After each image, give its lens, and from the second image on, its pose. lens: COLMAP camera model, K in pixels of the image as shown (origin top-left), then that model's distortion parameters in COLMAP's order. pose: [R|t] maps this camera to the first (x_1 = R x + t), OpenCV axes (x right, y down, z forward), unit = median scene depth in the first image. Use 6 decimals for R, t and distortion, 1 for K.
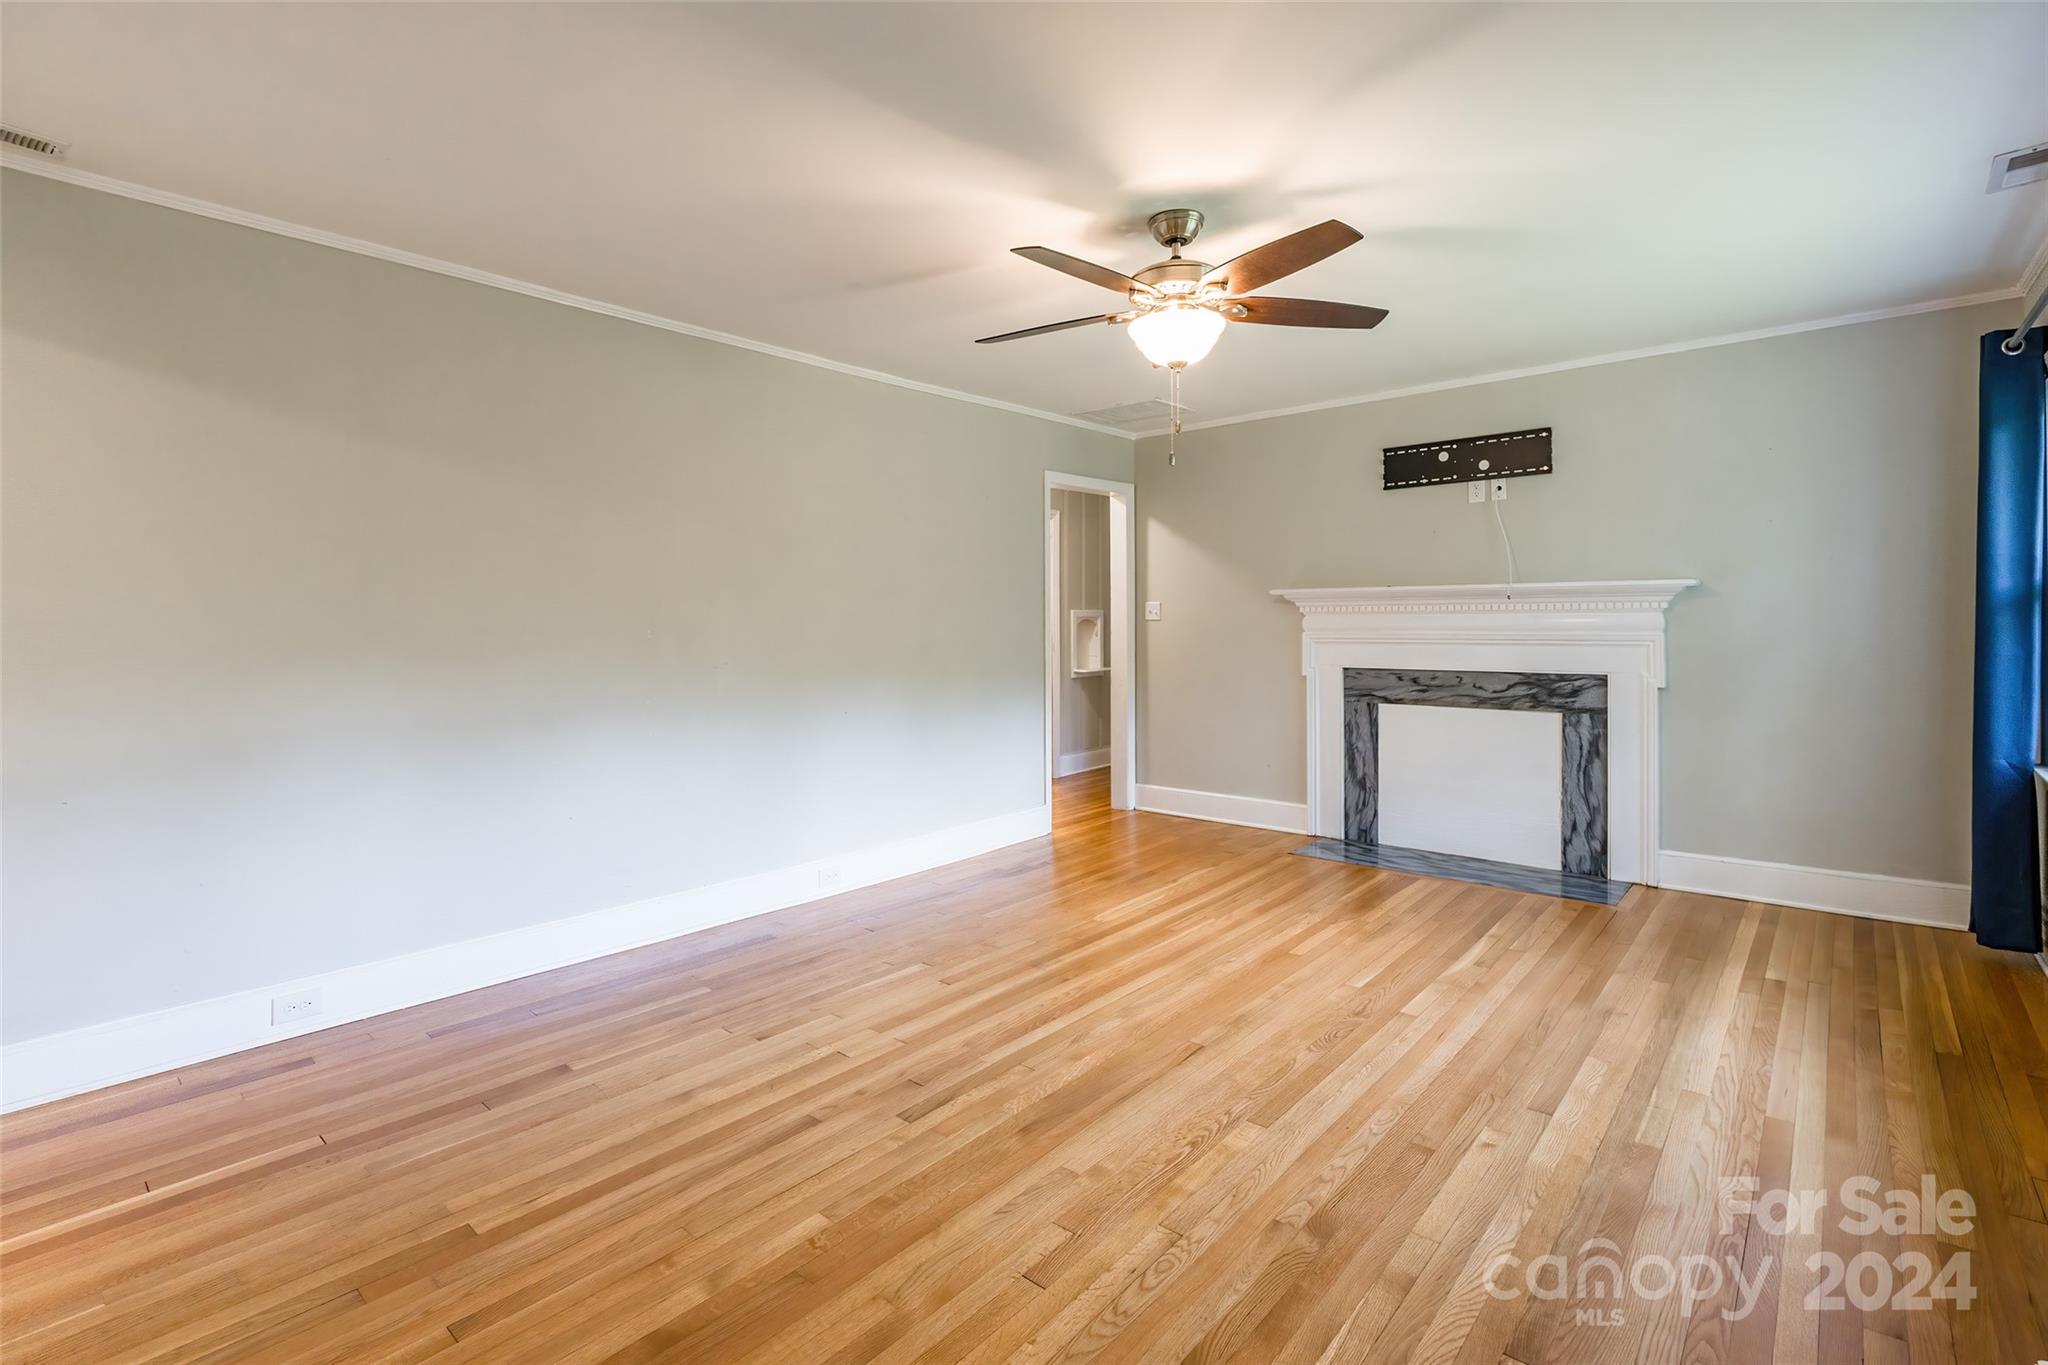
lens RADIAL K [[949.1, 0, 1038.9], [0, 949.1, 617.1], [0, 0, 1]] dist [-0.011184, 0.002259]
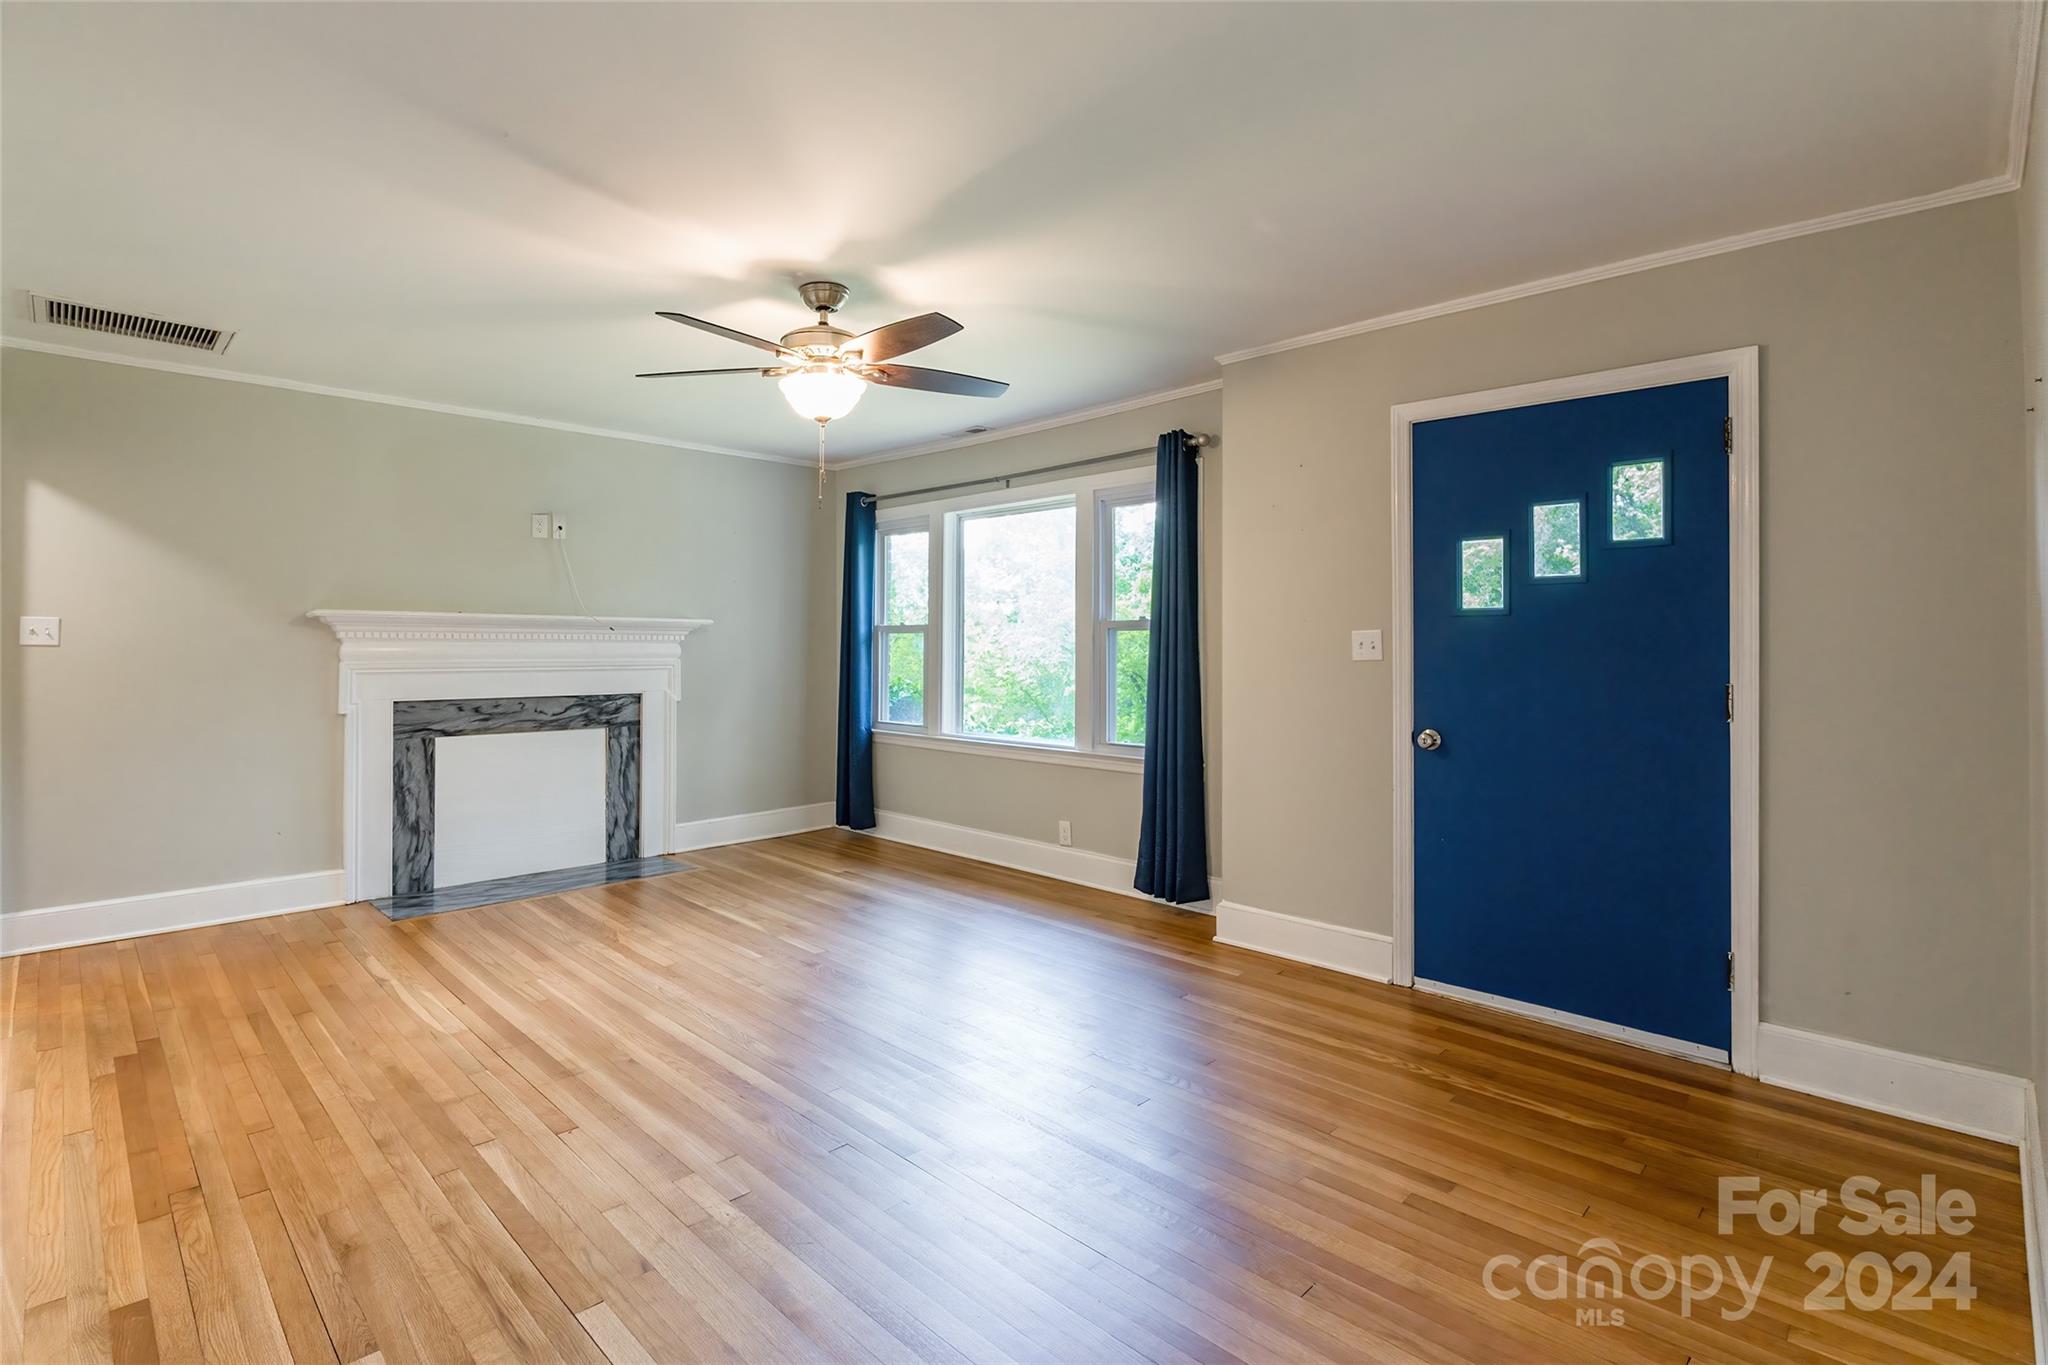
lens RADIAL K [[949.1, 0, 962.6], [0, 949.1, 644.3], [0, 0, 1]] dist [-0.011184, 0.002259]
pose [[0.108836, 0.010127, 0.994008, -0.561952], [-0.007387, 0.999929, -0.009378, 0.004886], [-0.994032, -0.006322, 0.108903, 0.424199]]
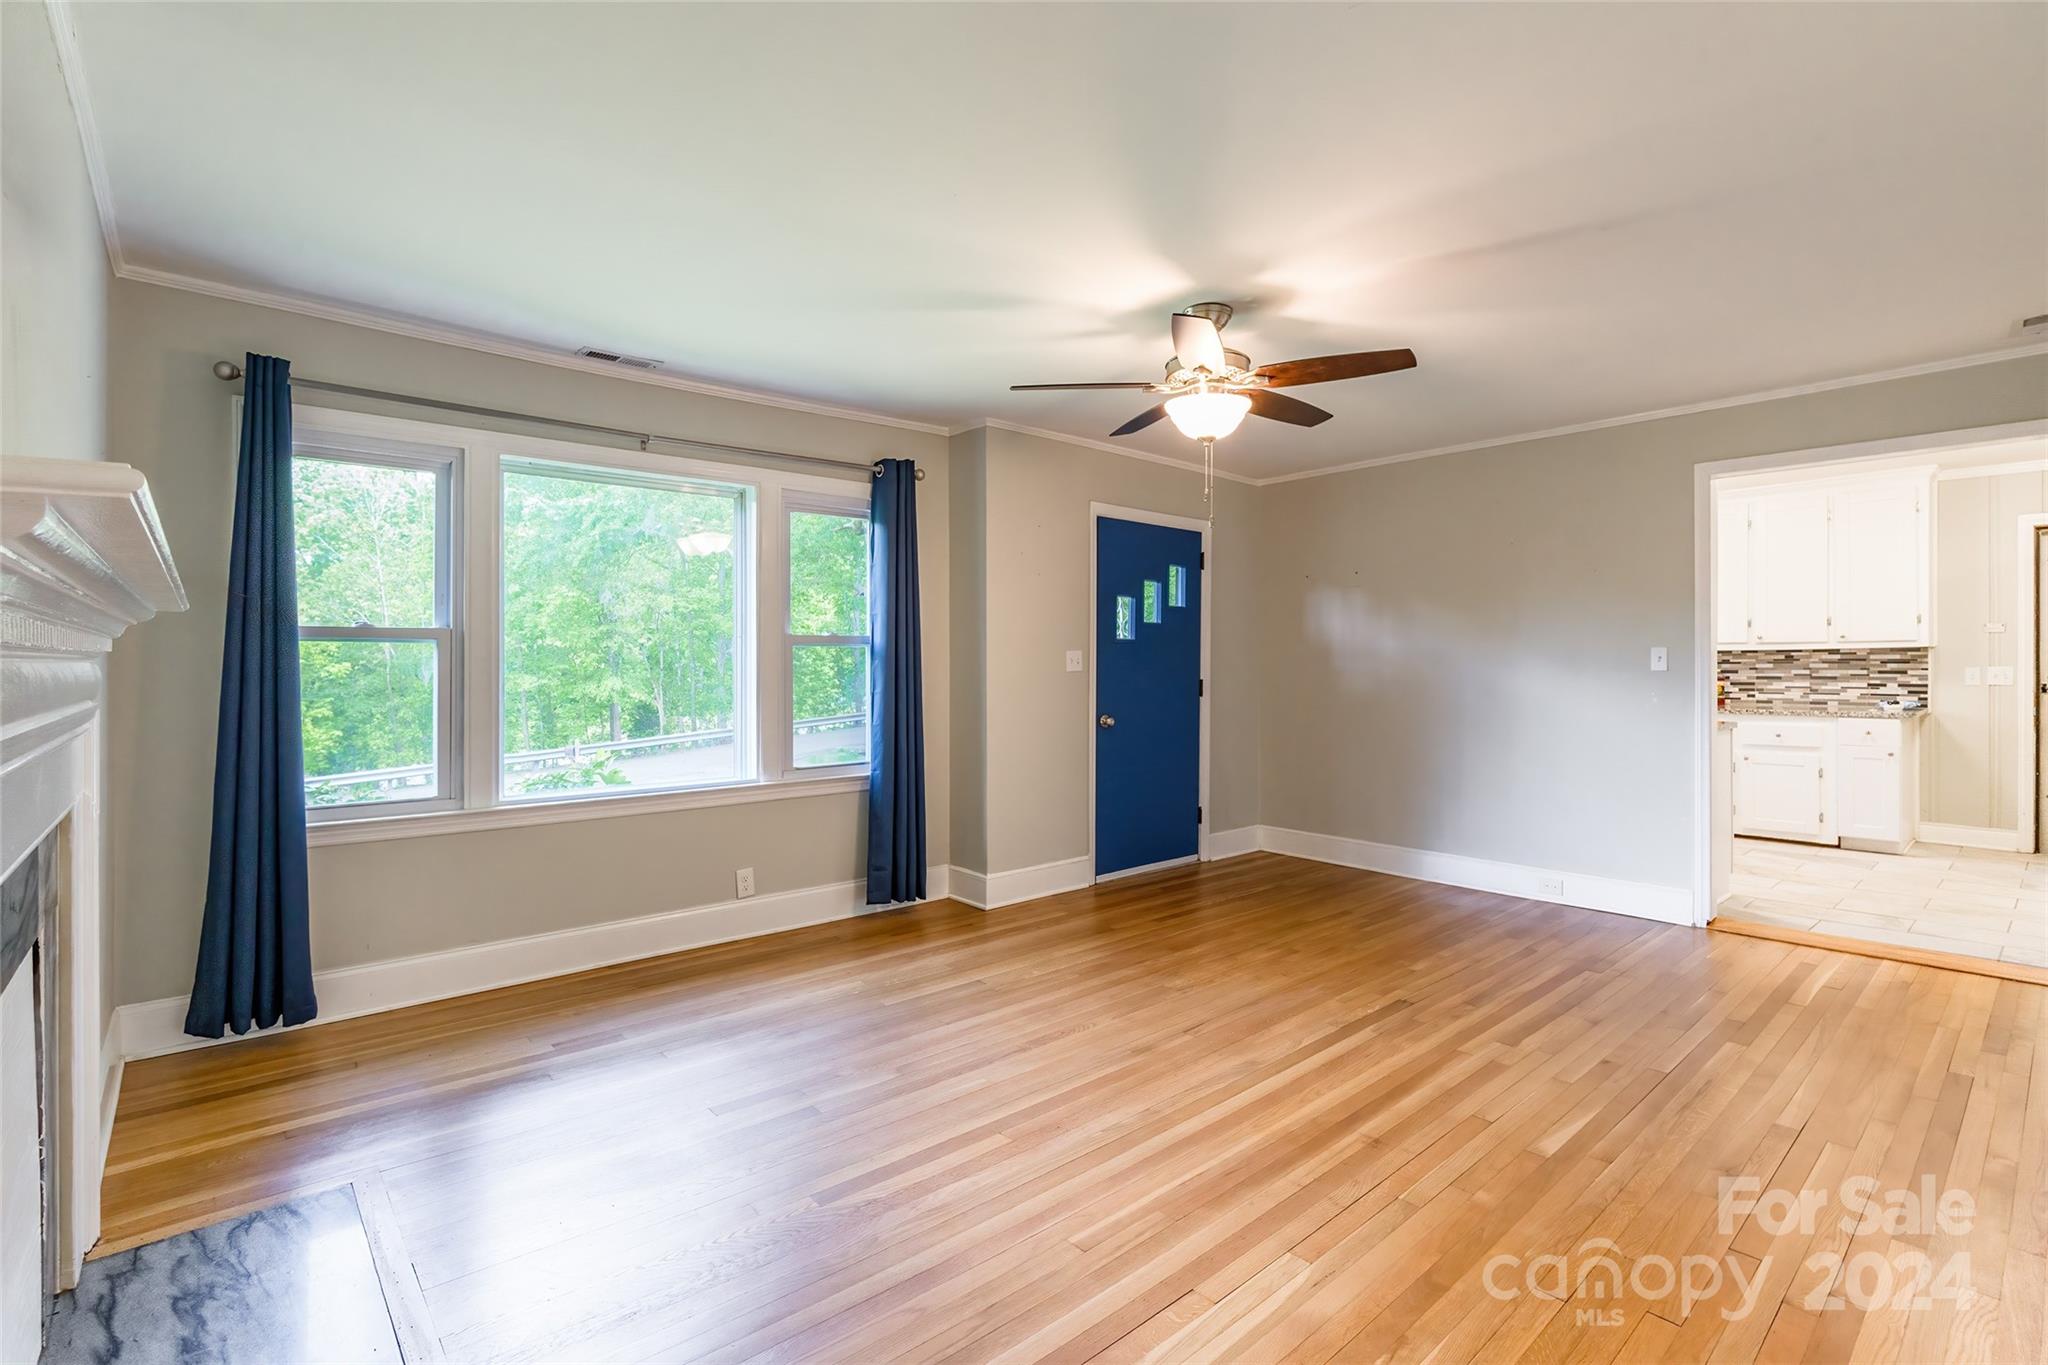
lens RADIAL K [[949.1, 0, 1026.2], [0, 949.1, 672.6], [0, 0, 1]] dist [-0.011184, 0.002259]
pose [[-0.988212, 0.006693, 0.152945, 0.106705], [0.007783, 0.999948, 0.006527, 0.001455], [-0.152894, 0.007640, -0.988213, 1.275874]]
